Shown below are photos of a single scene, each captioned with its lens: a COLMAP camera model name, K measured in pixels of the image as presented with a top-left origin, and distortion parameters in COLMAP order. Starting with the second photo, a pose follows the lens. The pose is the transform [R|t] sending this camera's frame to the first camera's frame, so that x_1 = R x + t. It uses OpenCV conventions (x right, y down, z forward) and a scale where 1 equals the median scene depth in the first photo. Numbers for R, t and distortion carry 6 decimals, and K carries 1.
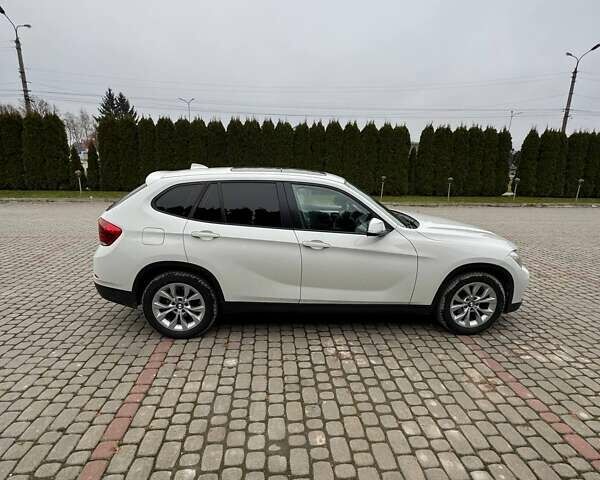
lens RADIAL K [[314.1, 0, 300.0], [0, 314.1, 240.0], [0, 0, 1]] dist [-0.002091, -0.000436]
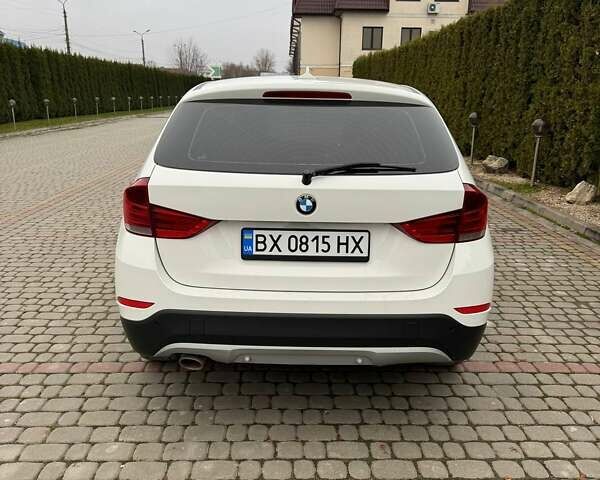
lens RADIAL K [[550.5, 0, 300.0], [0, 550.5, 240.0], [0, 0, 1]] dist [0.143731, -0.255456]
pose [[0.069119, -0.269915, 0.960400, -1.485424], [0.229515, 0.941181, 0.247995, -0.256510], [-0.970848, 0.203285, 0.127003, 1.180292]]
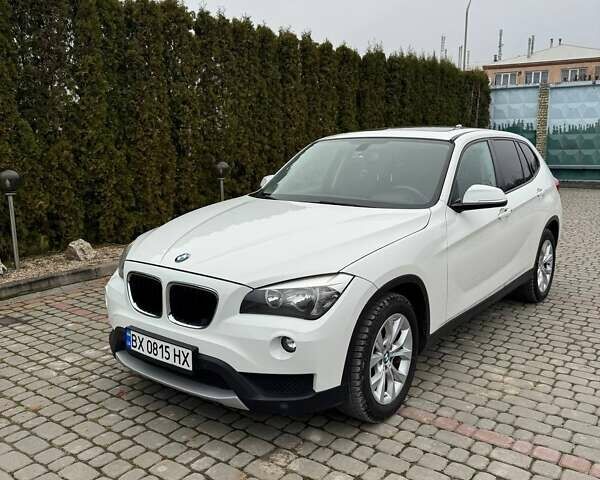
lens RADIAL K [[550.5, 0, 300.0], [0, 550.5, 240.0], [0, 0, 1]] dist [0.143731, -0.255456]
pose [[-0.658716, 0.113802, -0.743735, 1.439750], [-0.195329, 0.928737, 0.315110, -0.427097], [0.726595, 0.352841, -0.589545, 2.117738]]
